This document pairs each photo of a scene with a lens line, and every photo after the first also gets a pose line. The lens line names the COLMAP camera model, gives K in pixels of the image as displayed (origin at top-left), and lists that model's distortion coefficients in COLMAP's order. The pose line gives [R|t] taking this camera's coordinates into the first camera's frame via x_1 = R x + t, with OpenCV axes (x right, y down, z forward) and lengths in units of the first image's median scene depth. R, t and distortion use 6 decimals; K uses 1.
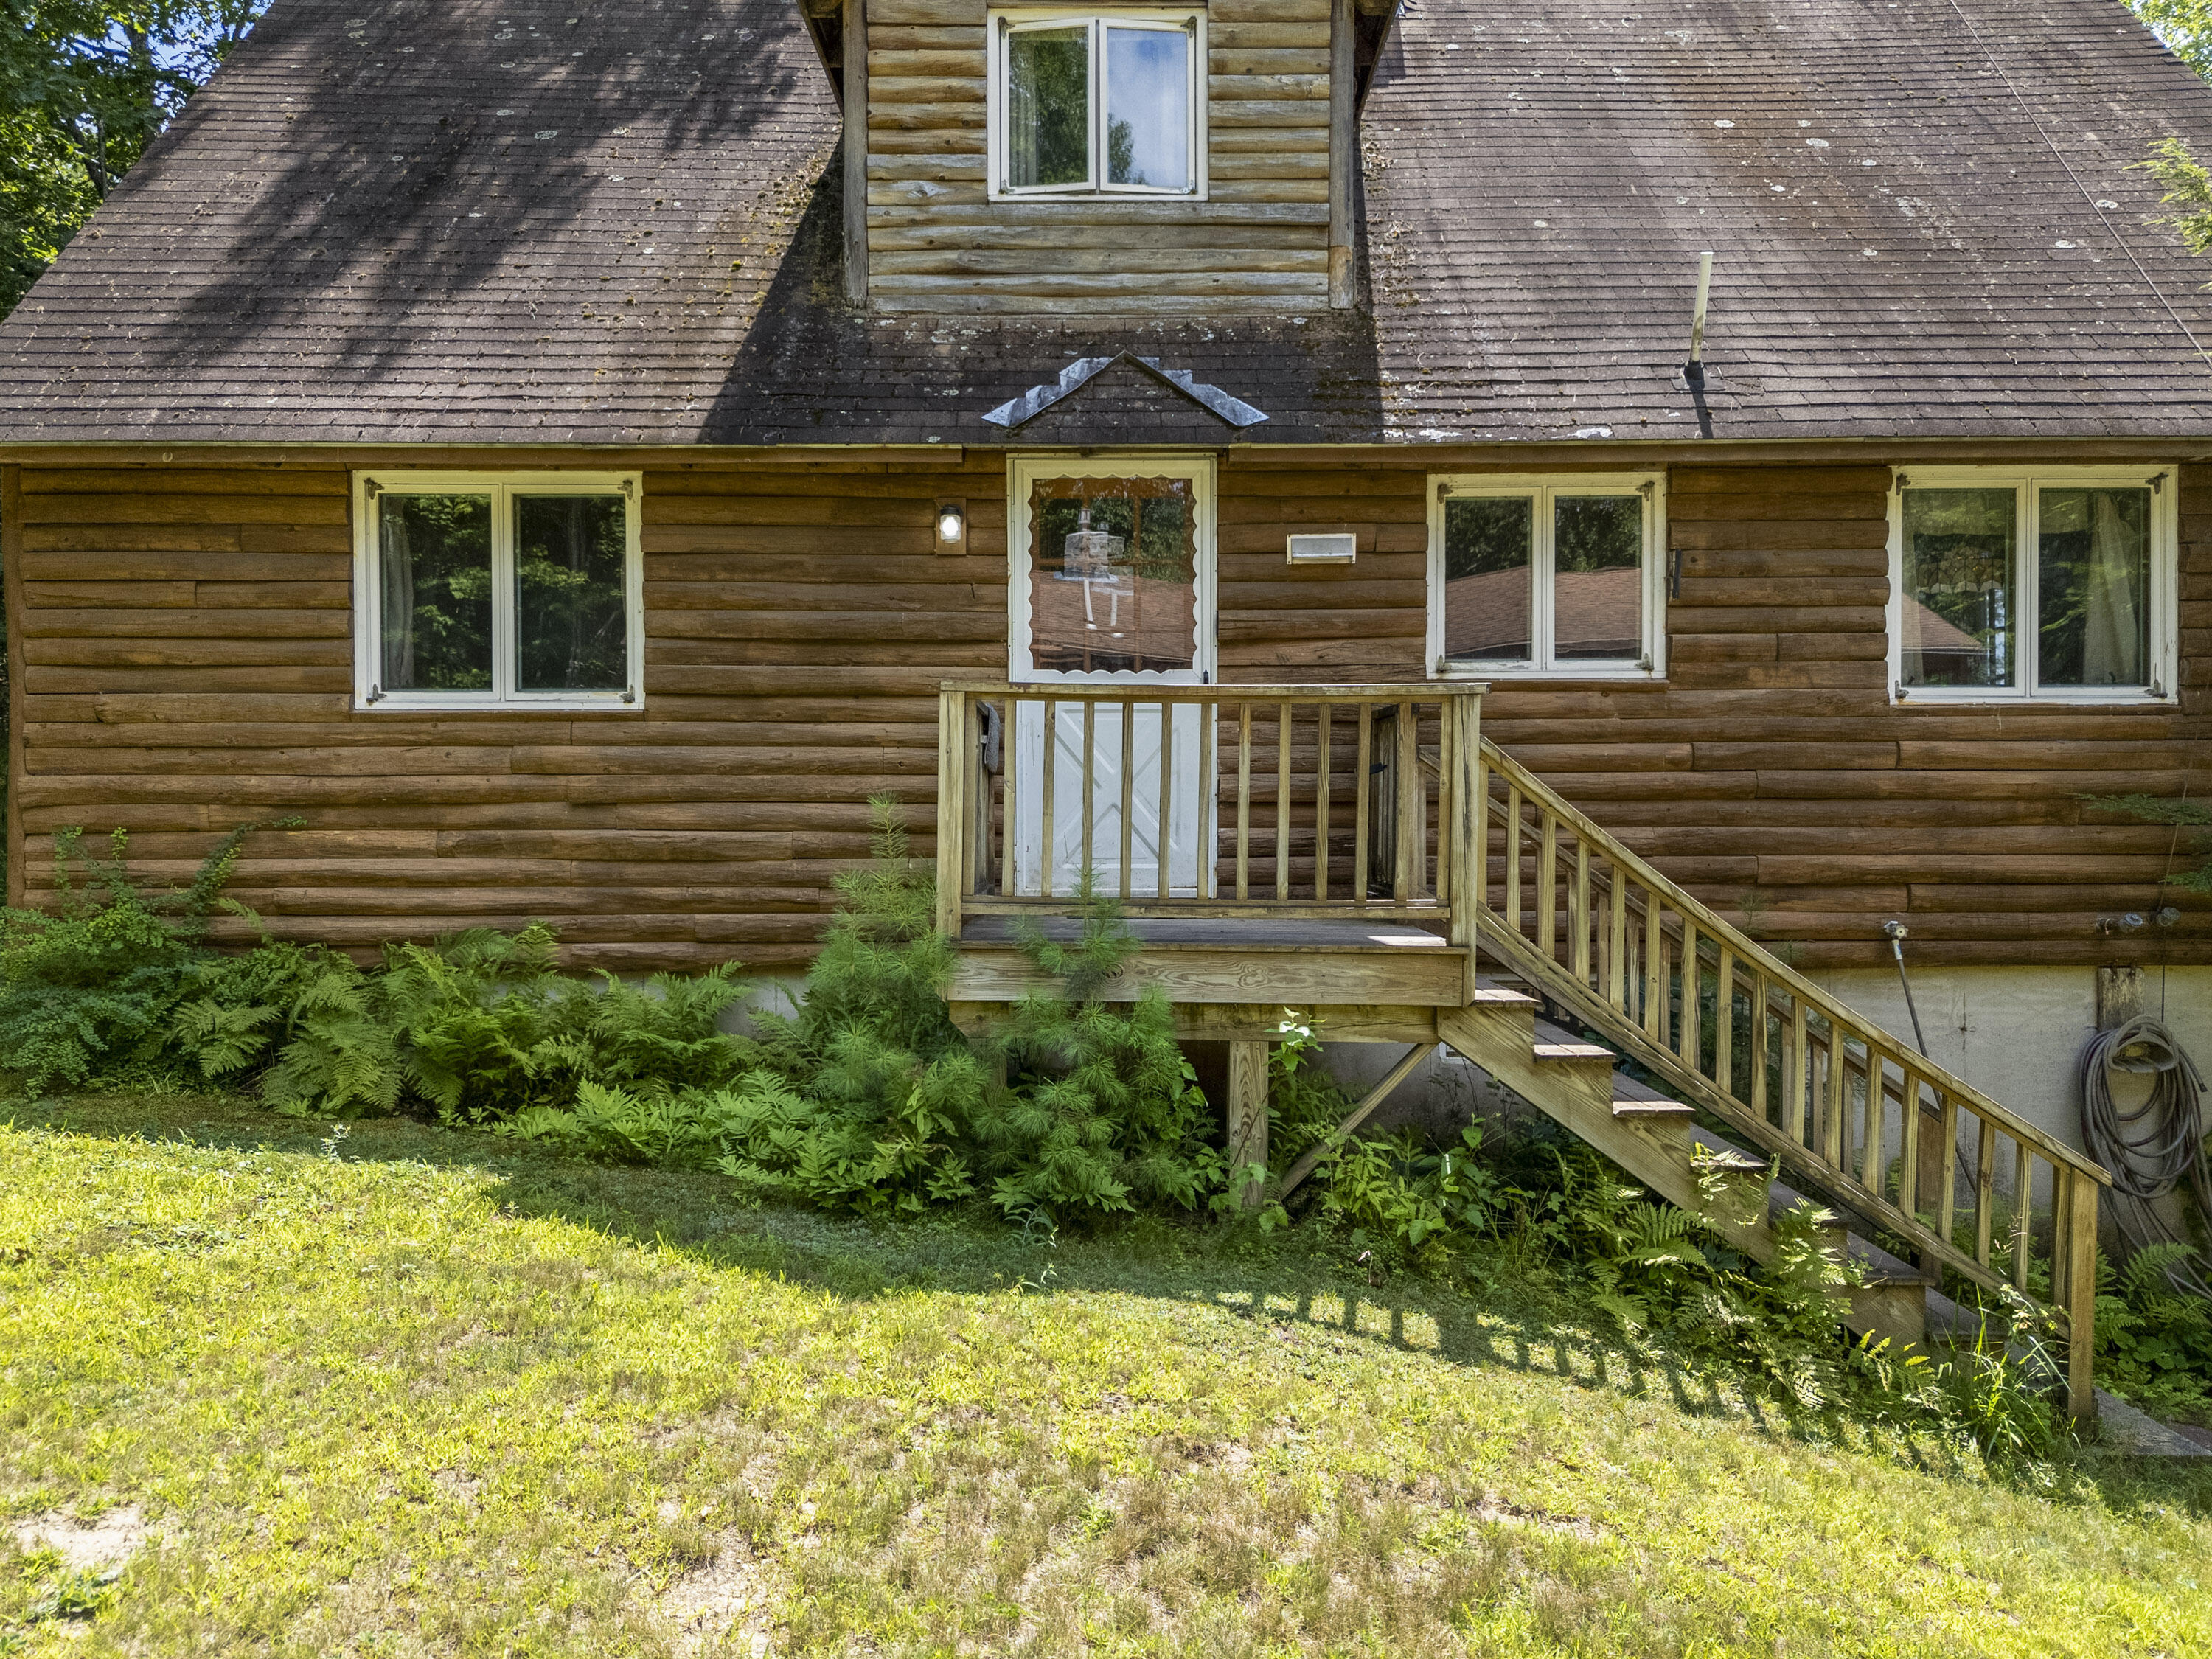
lens RADIAL K [[1576.9, 0, 1103.7], [0, 1576.9, 830.9], [0, 0, 1]] dist [0.034184, 0.002887]
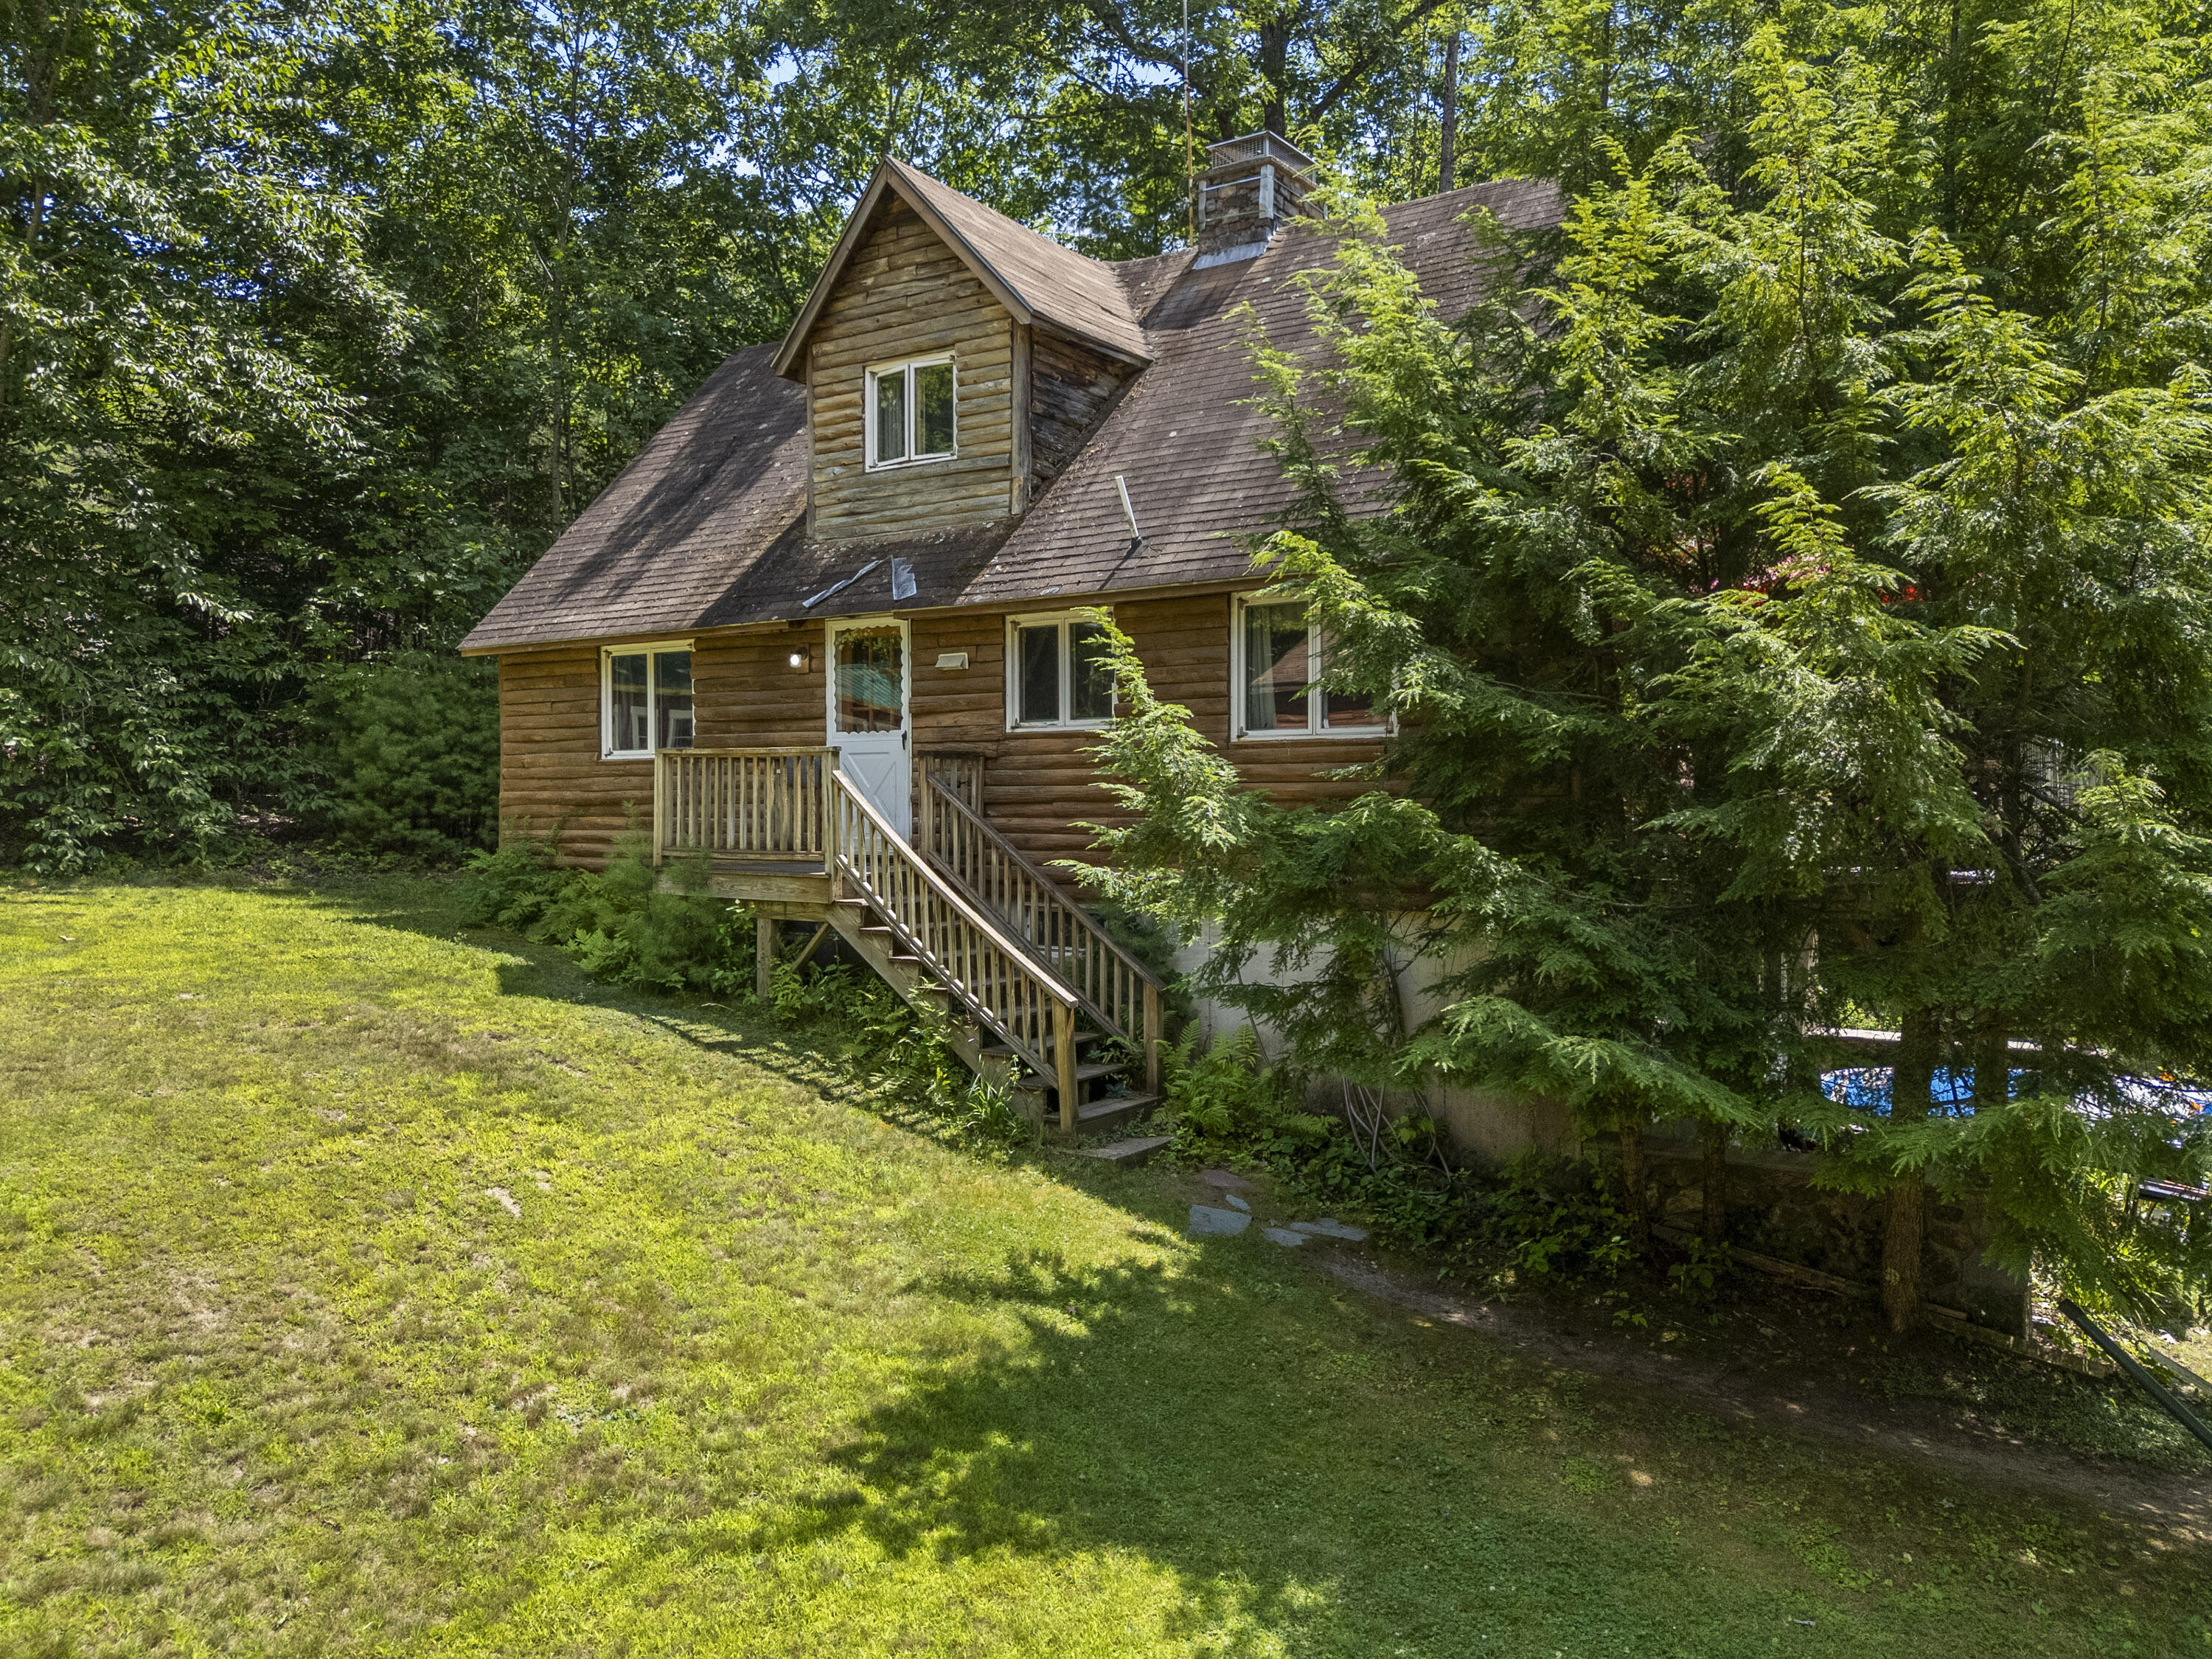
lens RADIAL K [[1576.9, 0, 1110.1], [0, 1576.9, 825.7], [0, 0, 1]] dist [0.034184, 0.002887]
pose [[0.837088, 0.006958, -0.547023, 1.250234], [-0.006595, 0.999975, 0.002628, 0.001522], [0.547028, 0.001408, 0.837113, -0.393199]]
